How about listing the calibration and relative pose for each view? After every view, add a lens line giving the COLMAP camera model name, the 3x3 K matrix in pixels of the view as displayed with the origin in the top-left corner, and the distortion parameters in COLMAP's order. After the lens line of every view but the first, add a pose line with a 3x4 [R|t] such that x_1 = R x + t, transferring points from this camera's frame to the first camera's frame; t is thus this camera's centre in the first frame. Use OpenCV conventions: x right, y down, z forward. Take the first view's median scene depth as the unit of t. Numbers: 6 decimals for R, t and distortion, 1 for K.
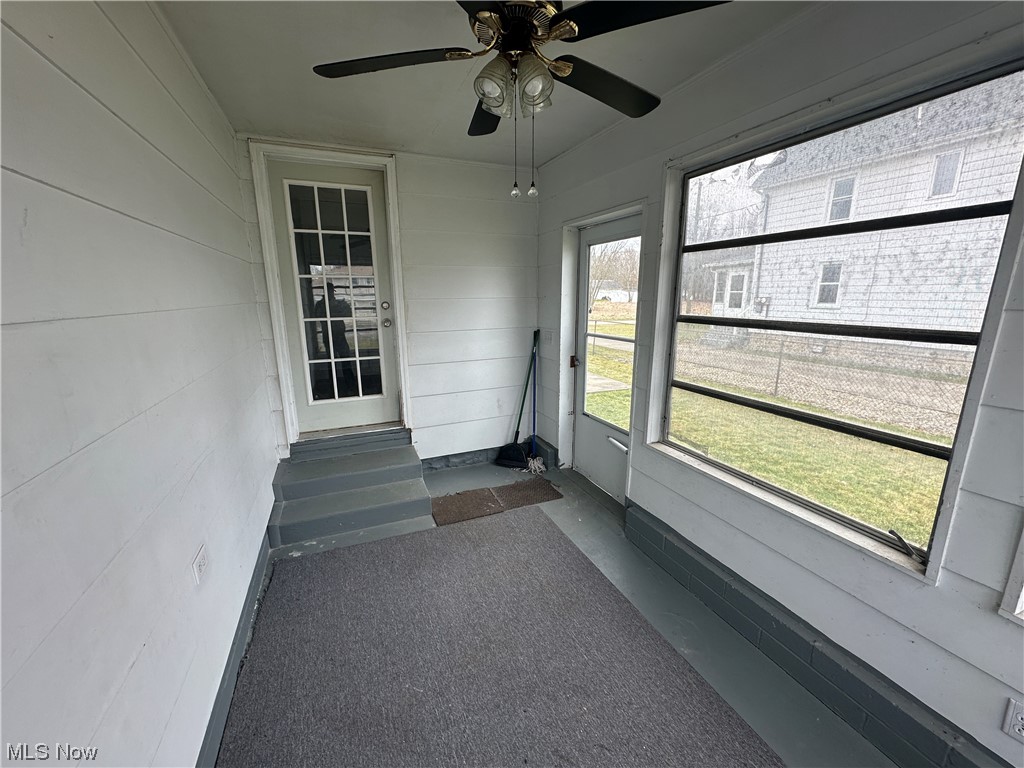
lens RADIAL K [[407.8, 0, 511.2], [0, 407.8, 383.3], [0, 0, 1]] dist [-0.004232, 0.000738]
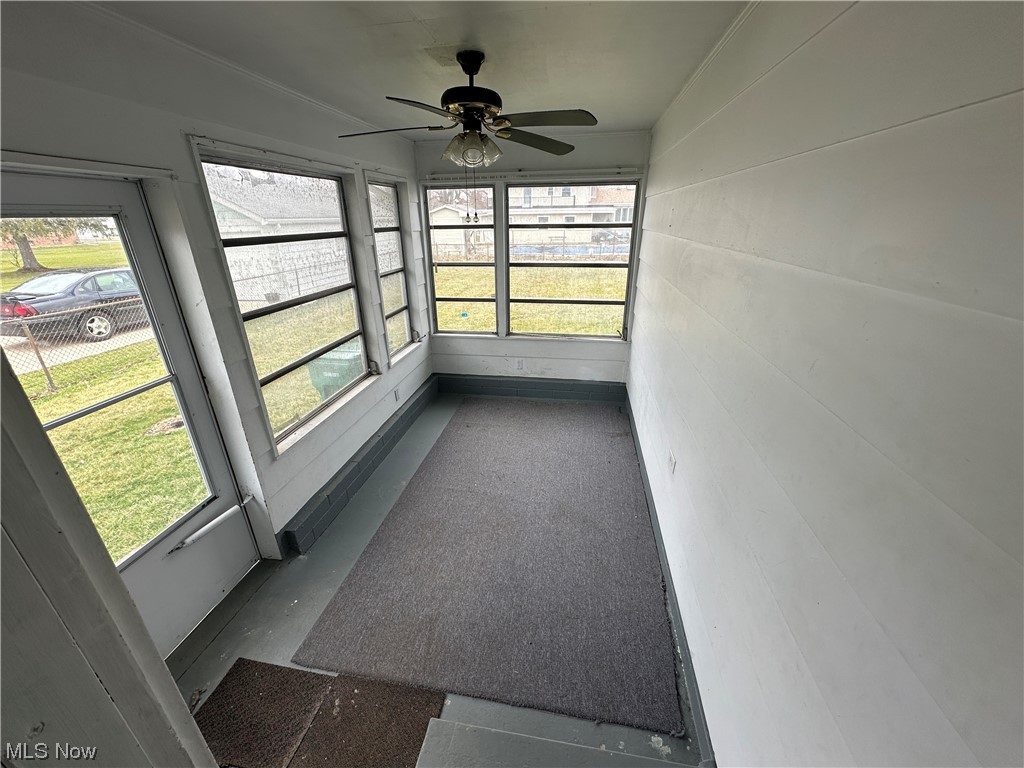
lens RADIAL K [[407.8, 0, 511.2], [0, 407.8, 383.3], [0, 0, 1]] dist [-0.004232, 0.000738]
pose [[-0.852127, -0.177723, 0.492234, -0.588657], [0.125590, 0.843641, 0.522013, -0.438362], [-0.508042, 0.506641, -0.696569, 1.385076]]
